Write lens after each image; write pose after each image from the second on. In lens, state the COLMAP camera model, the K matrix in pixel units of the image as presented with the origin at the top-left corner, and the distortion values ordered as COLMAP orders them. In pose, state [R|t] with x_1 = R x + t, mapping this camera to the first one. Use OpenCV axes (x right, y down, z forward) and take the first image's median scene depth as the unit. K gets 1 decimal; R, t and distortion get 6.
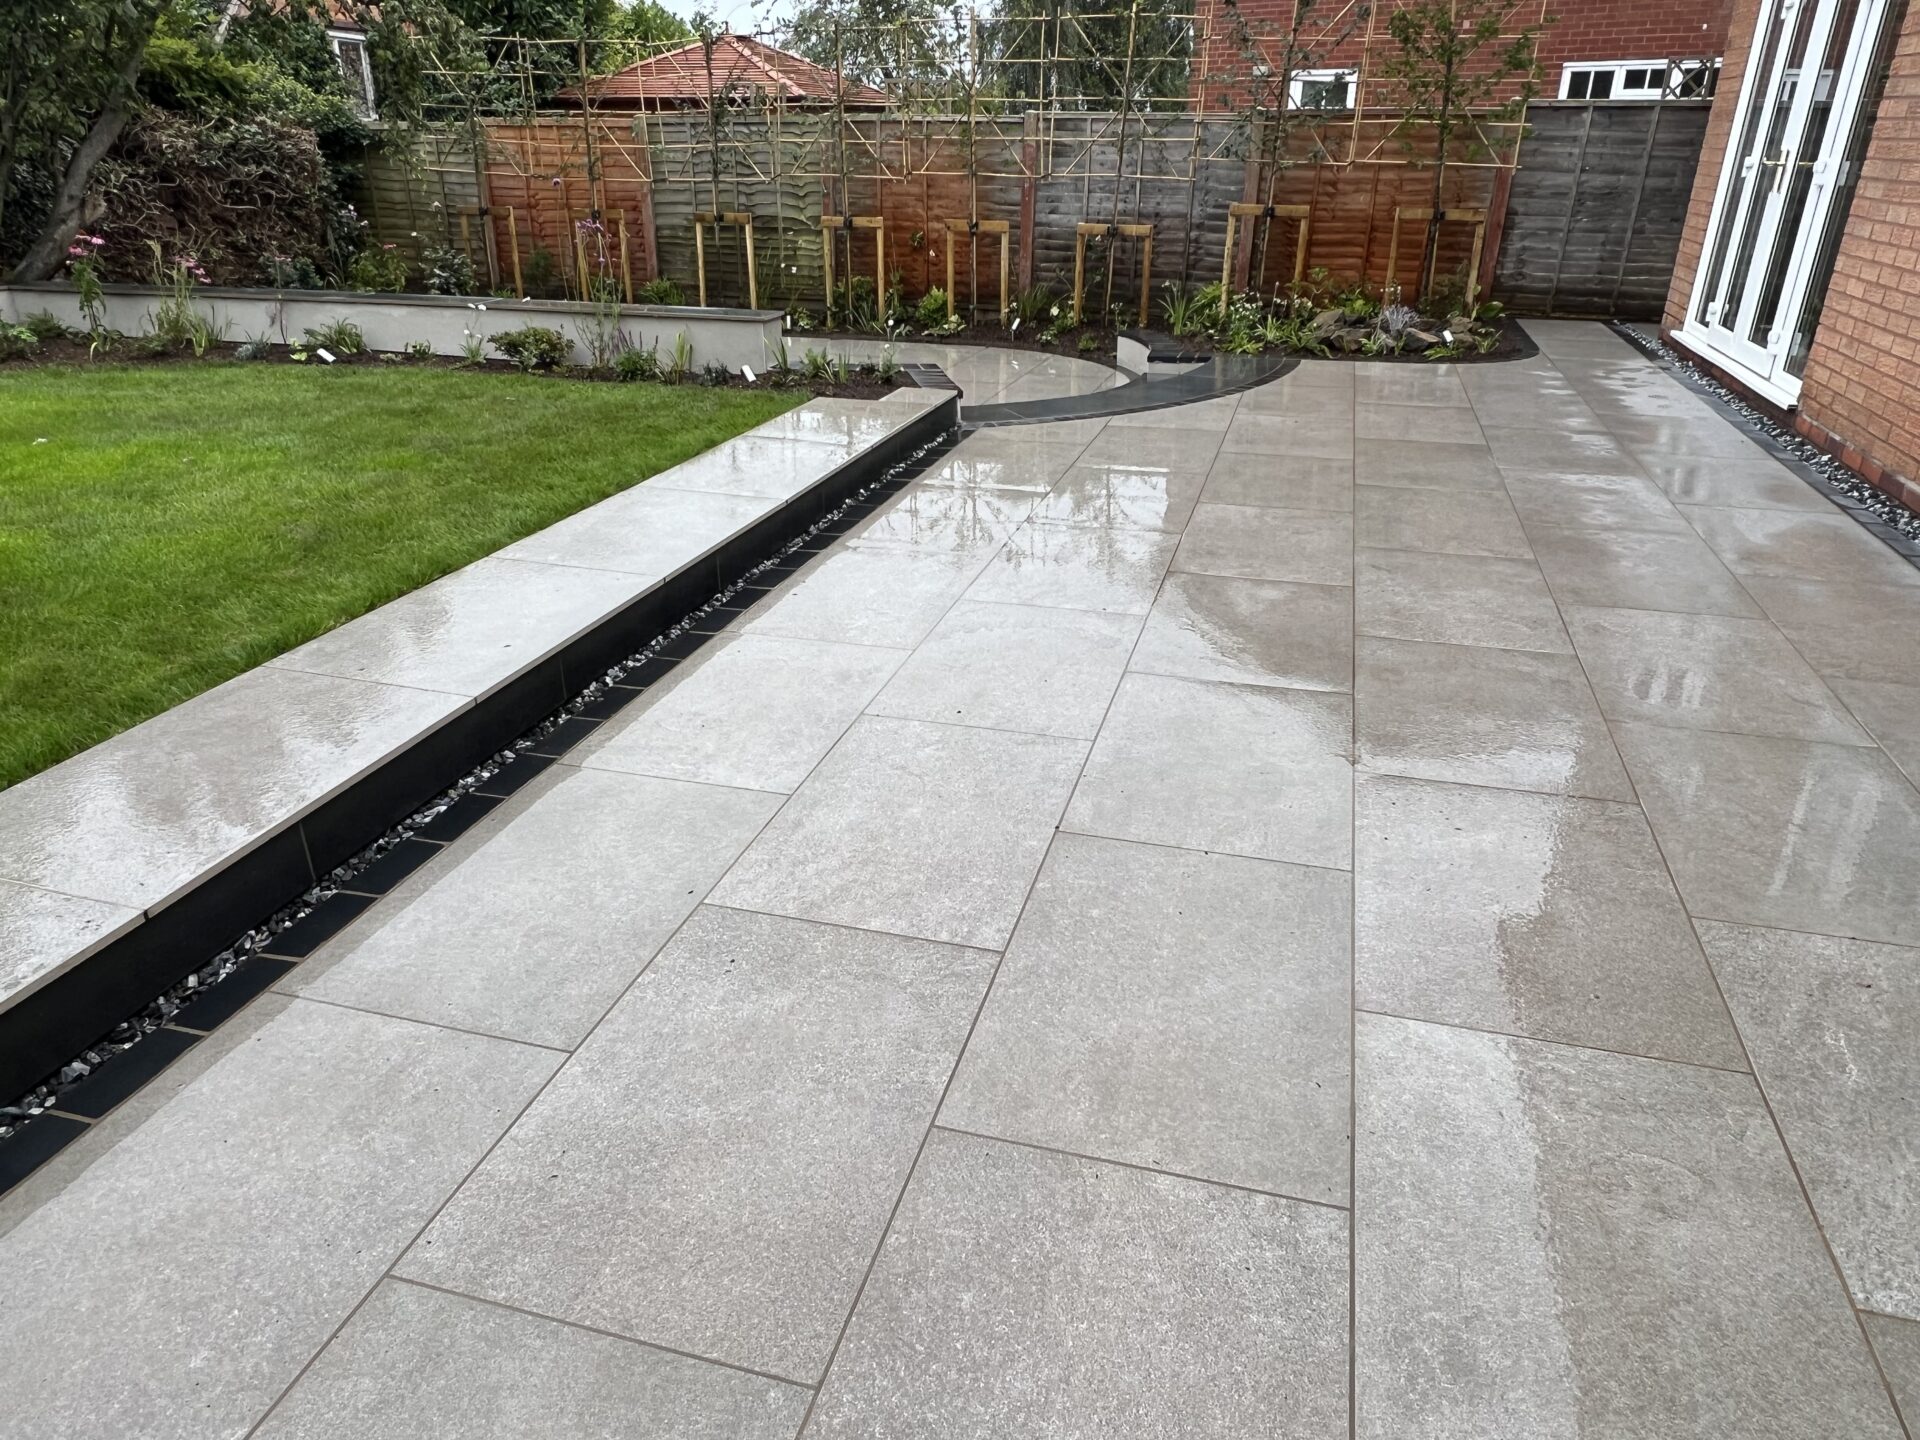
lens RADIAL K [[1239.6, 0, 957.8], [0, 1239.6, 719.1], [0, 0, 1]] dist [0.004202, -0.000473]
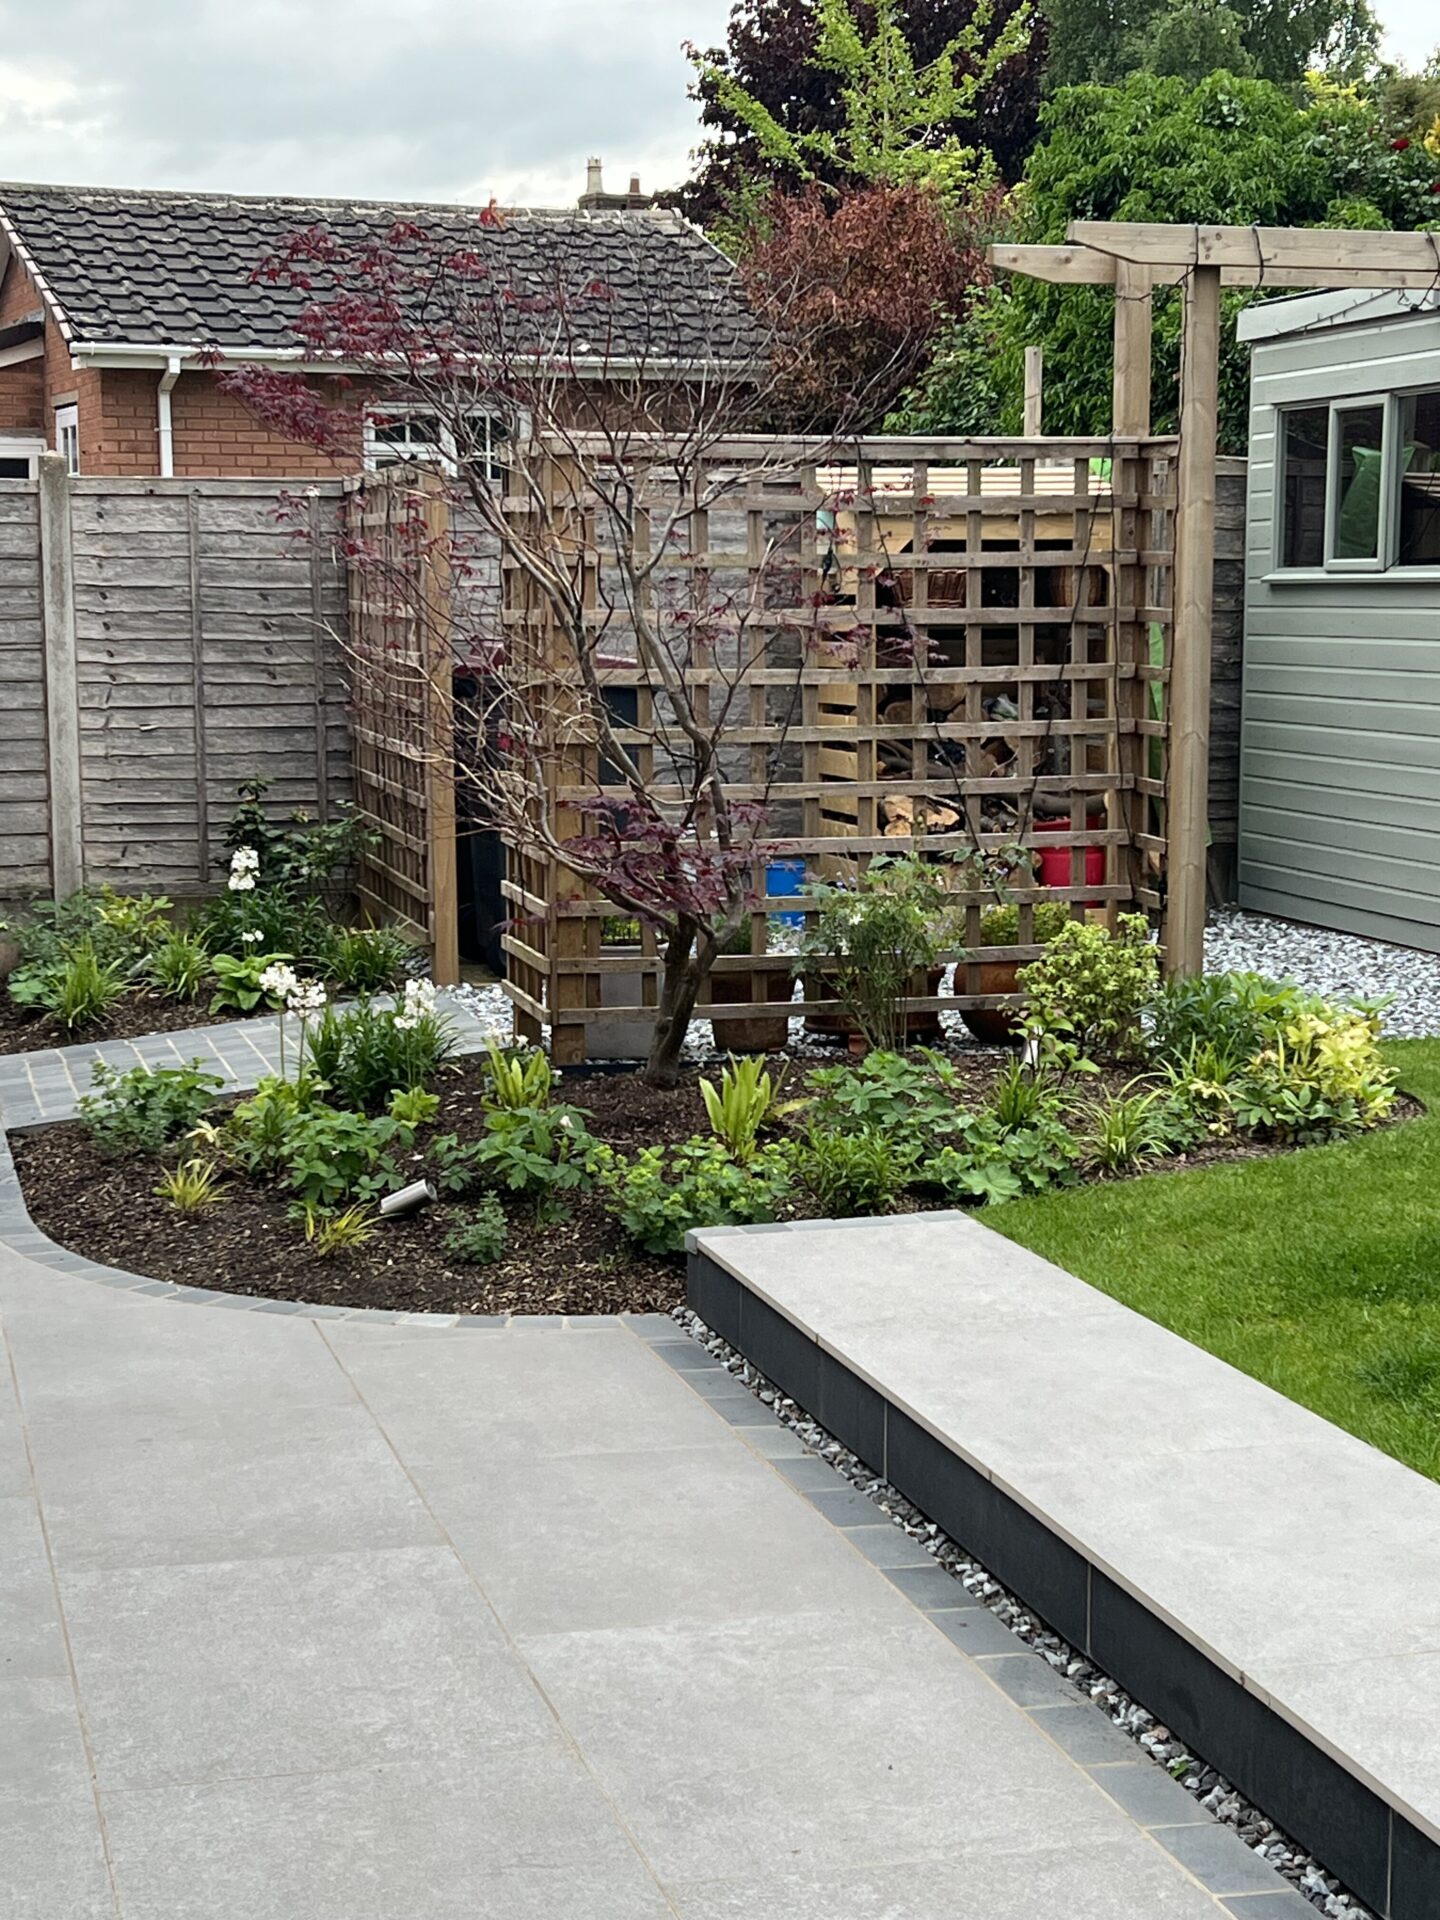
lens RADIAL K [[3222.3, 0, 717.6], [0, 3222.3, 958.5], [0, 0, 1]] dist [0.226209, 0.000000]
pose [[-0.856466, 0.061049, -0.512580, 0.593119], [-0.219458, 0.855713, 0.468608, -1.014289], [0.467229, 0.513837, -0.719492, 2.013333]]
